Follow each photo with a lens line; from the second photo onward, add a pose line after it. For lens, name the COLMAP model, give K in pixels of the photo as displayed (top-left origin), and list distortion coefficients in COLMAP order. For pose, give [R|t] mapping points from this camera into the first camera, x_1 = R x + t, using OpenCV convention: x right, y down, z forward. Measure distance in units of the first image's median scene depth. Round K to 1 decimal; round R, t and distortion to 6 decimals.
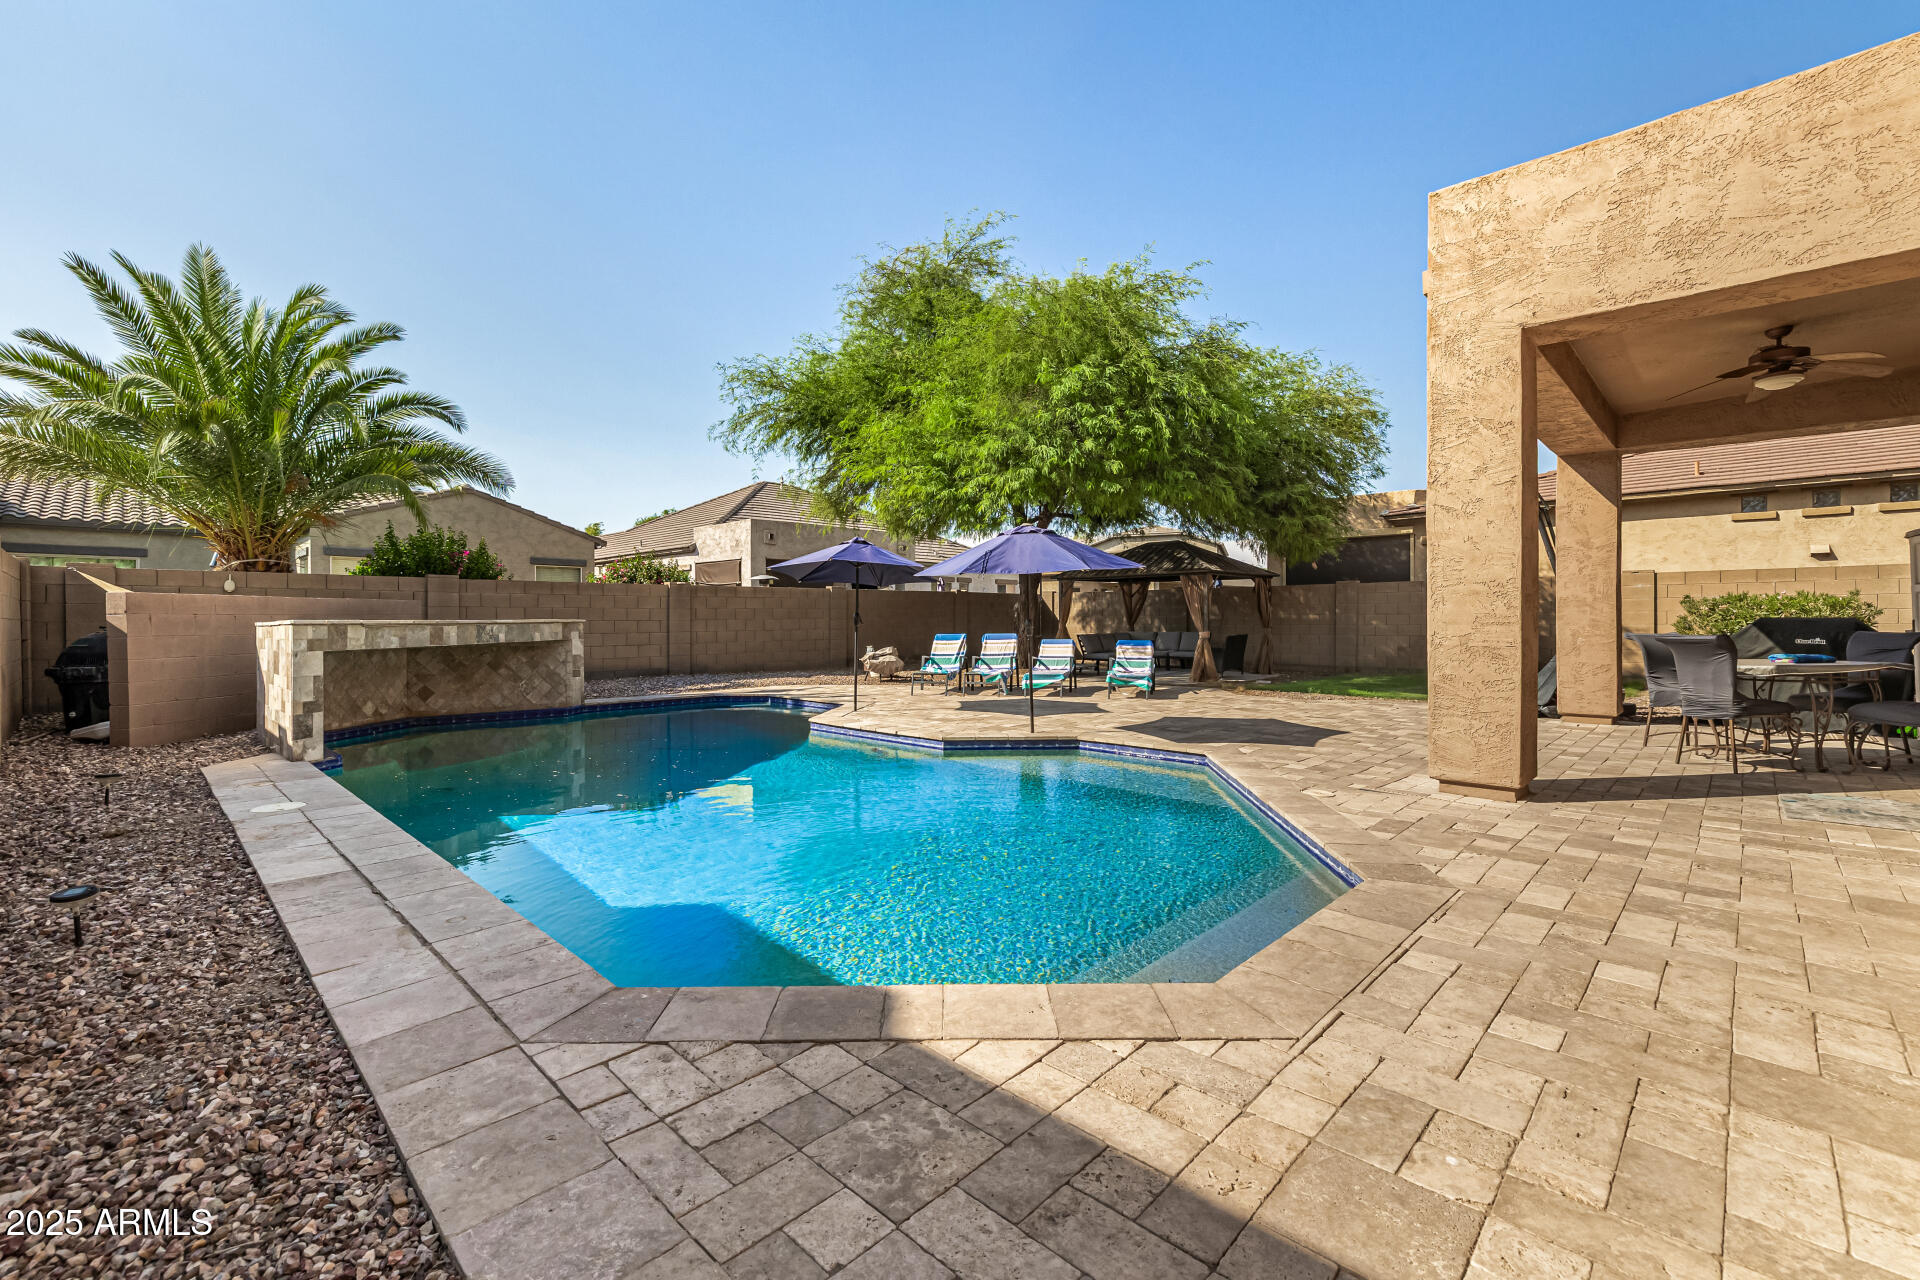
lens RADIAL K [[820.5, 0, 964.2], [0, 820.5, 633.6], [0, 0, 1]] dist [0.002625, 0.000344]
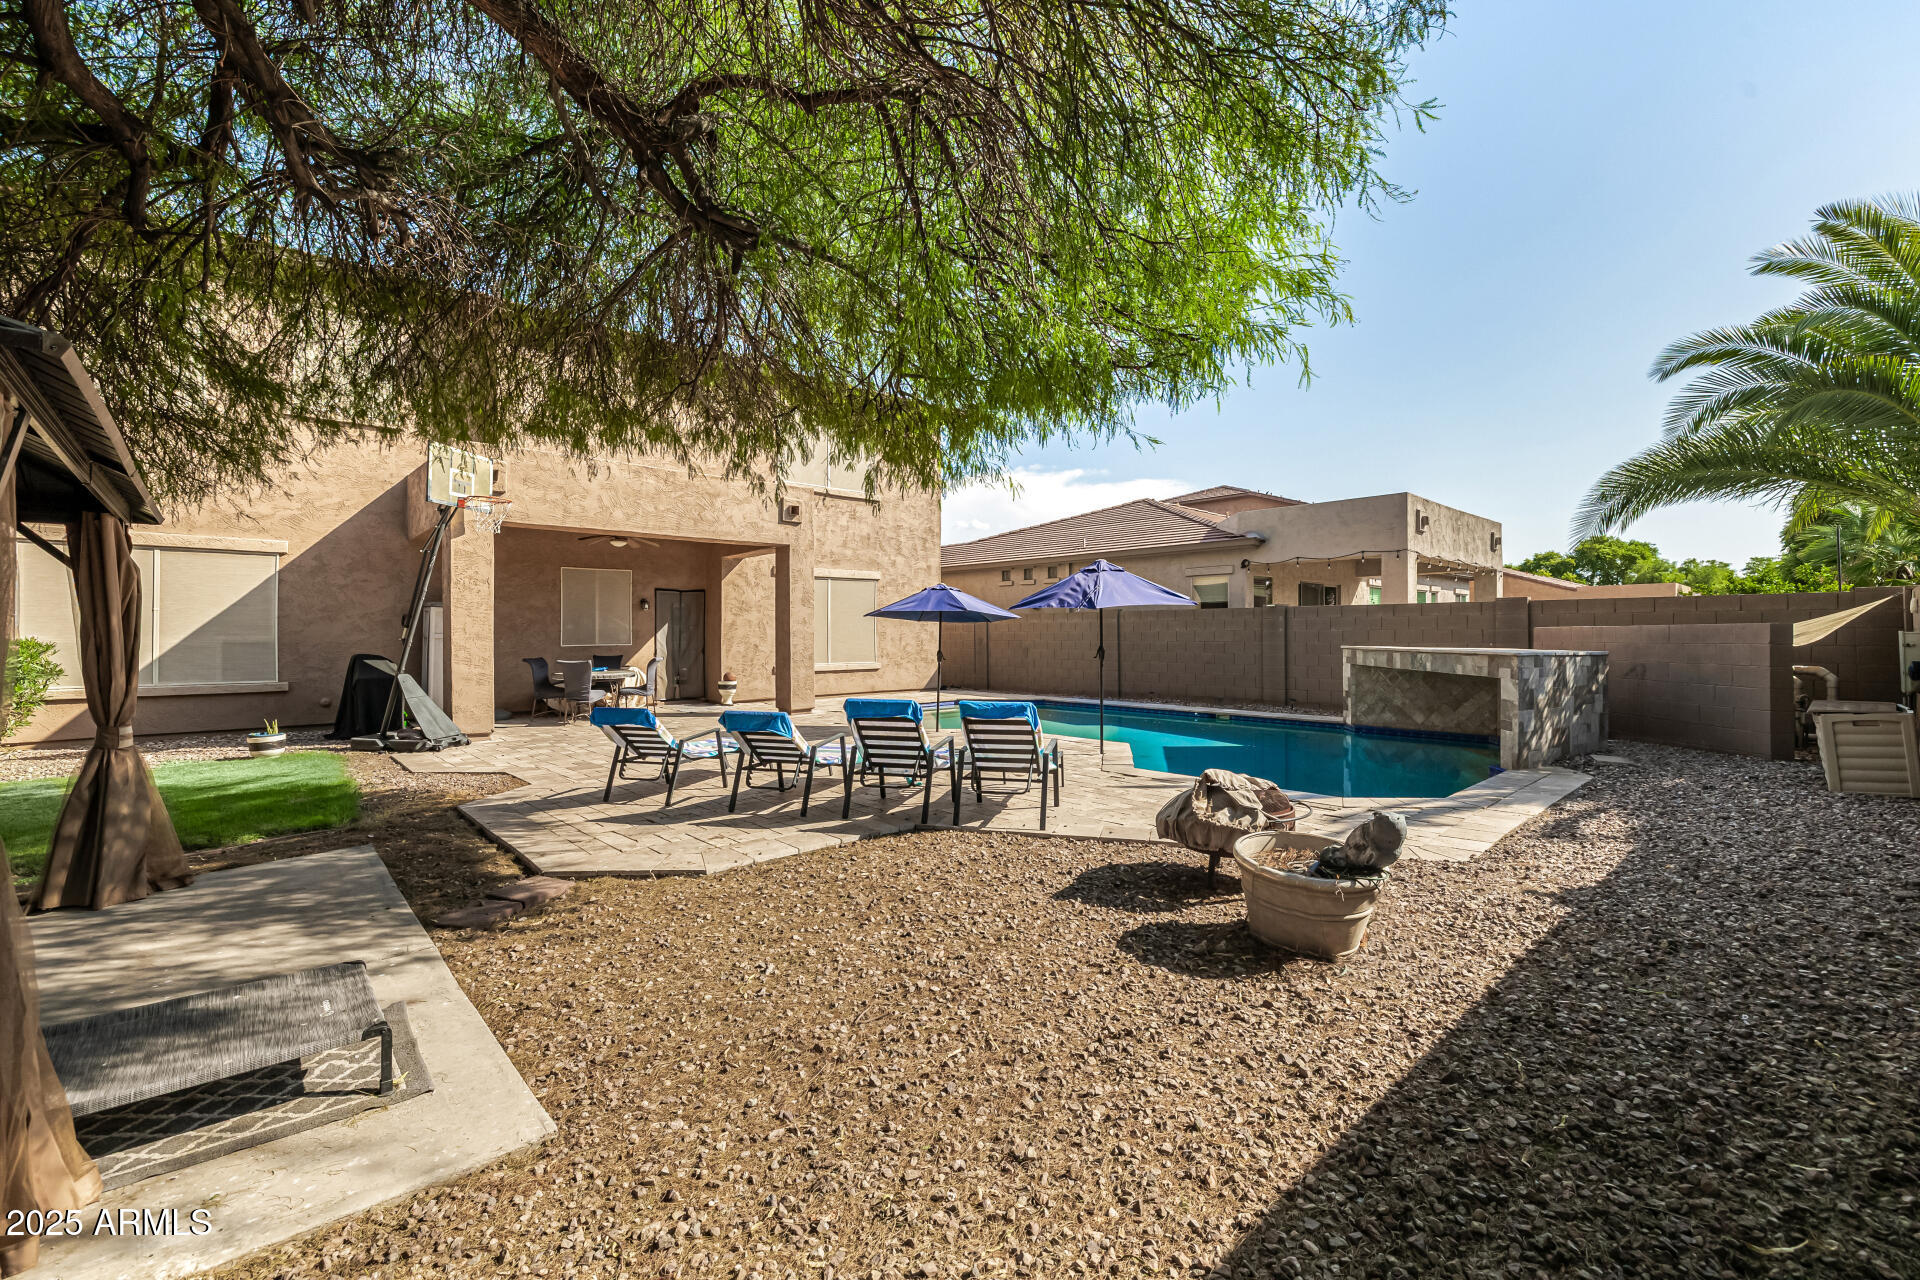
lens RADIAL K [[820.5, 0, 948.0], [0, 820.5, 636.5], [0, 0, 1]] dist [0.002625, 0.000344]
pose [[-0.997981, 0.007644, 0.063054, -0.019379], [0.008891, 0.999770, 0.019512, -0.051551], [-0.062891, 0.020033, -0.997819, 1.817512]]
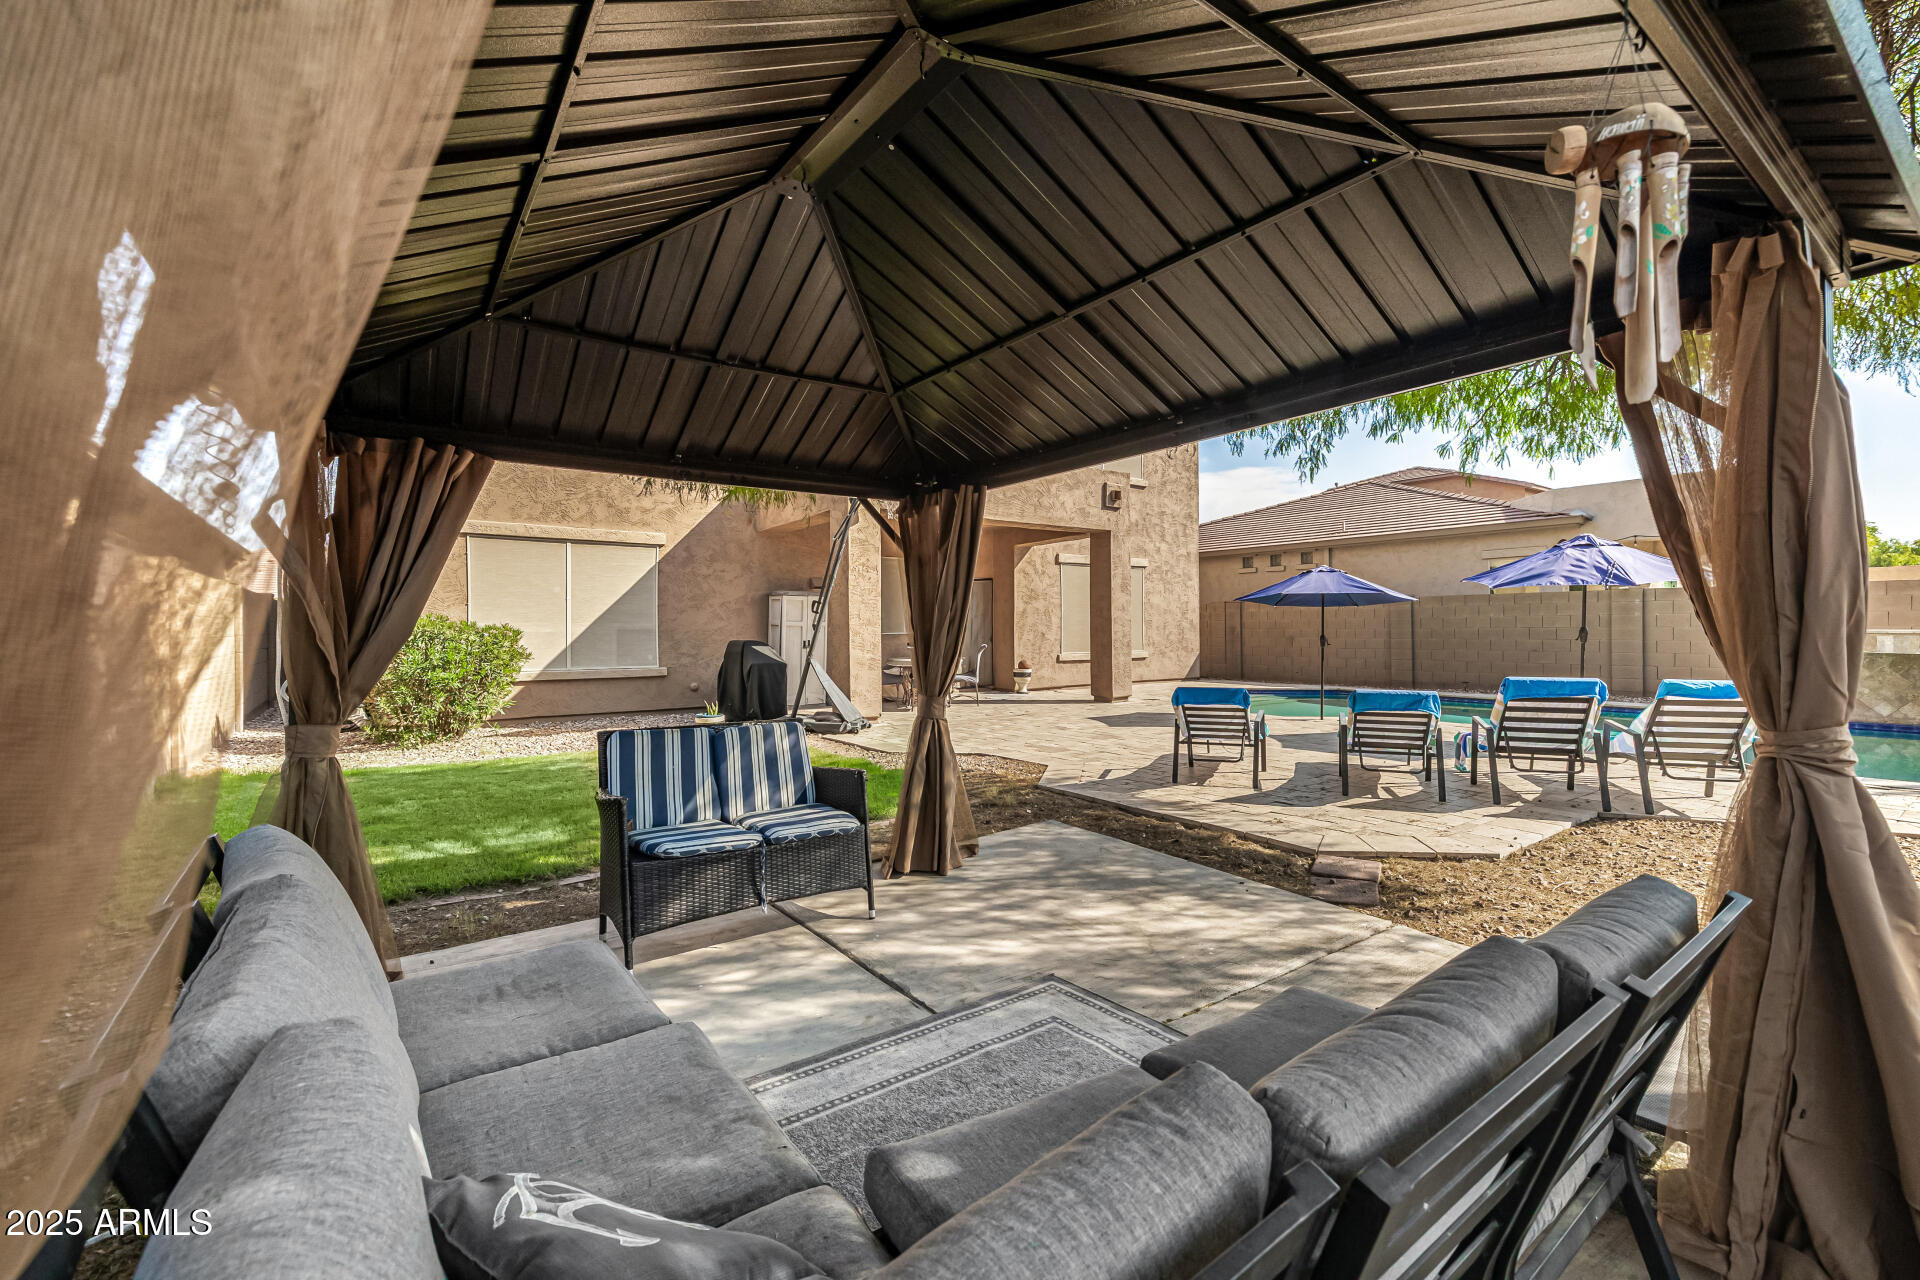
lens RADIAL K [[820.5, 0, 942.5], [0, 820.5, 625.7], [0, 0, 1]] dist [0.002625, 0.000344]
pose [[-0.984521, 0.012473, 0.174824, 0.347831], [0.014745, 0.999823, 0.011703, -0.043364], [-0.174647, 0.014099, -0.984530, 1.846655]]
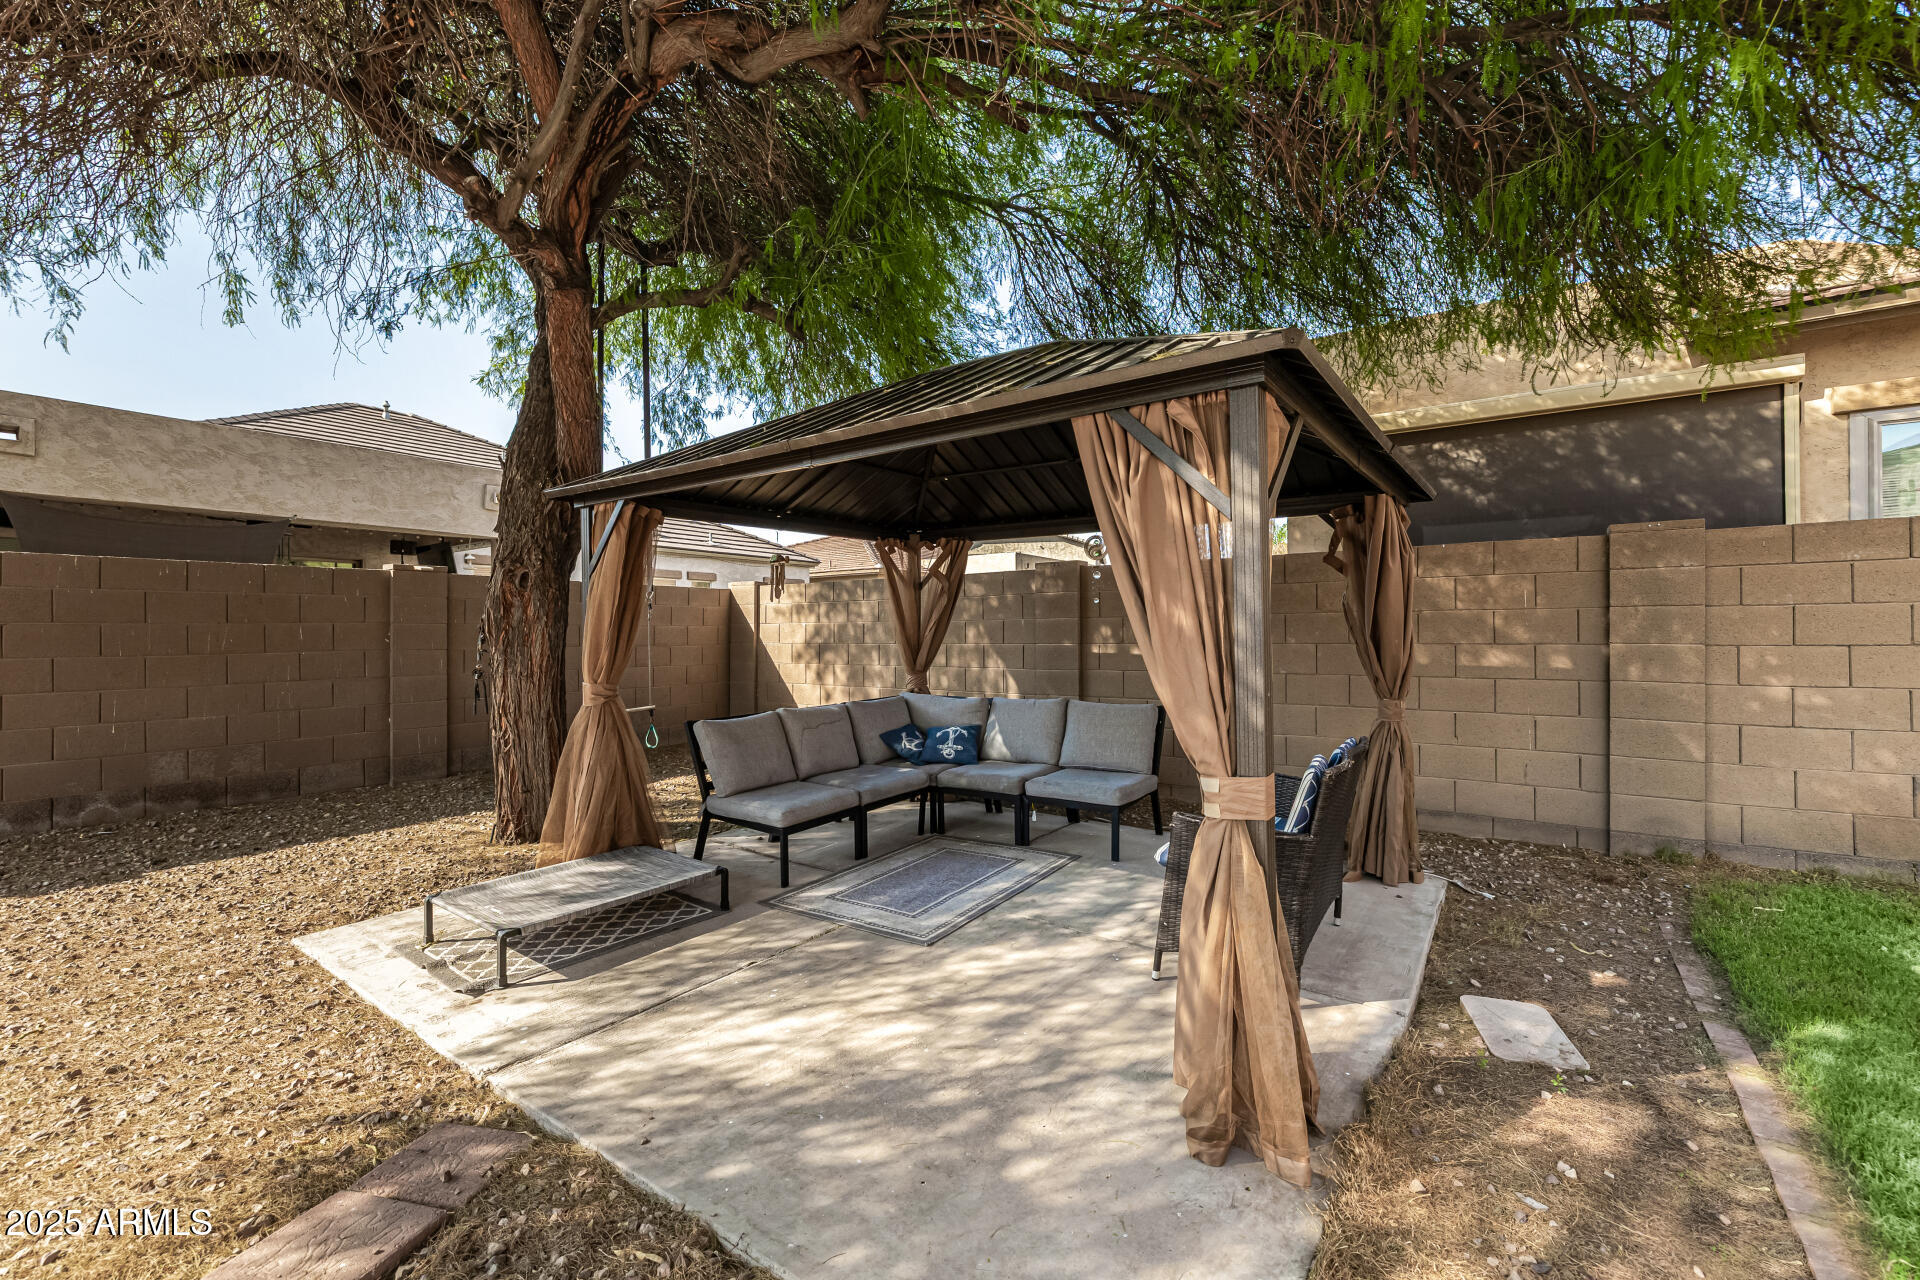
lens RADIAL K [[820.5, 0, 937.4], [0, 820.5, 625.6], [0, 0, 1]] dist [0.002625, 0.000344]
pose [[0.990781, -0.000506, 0.135470, 0.324411], [0.004554, 0.999552, -0.029574, -0.036011], [-0.135394, 0.029918, 0.990340, 1.223183]]
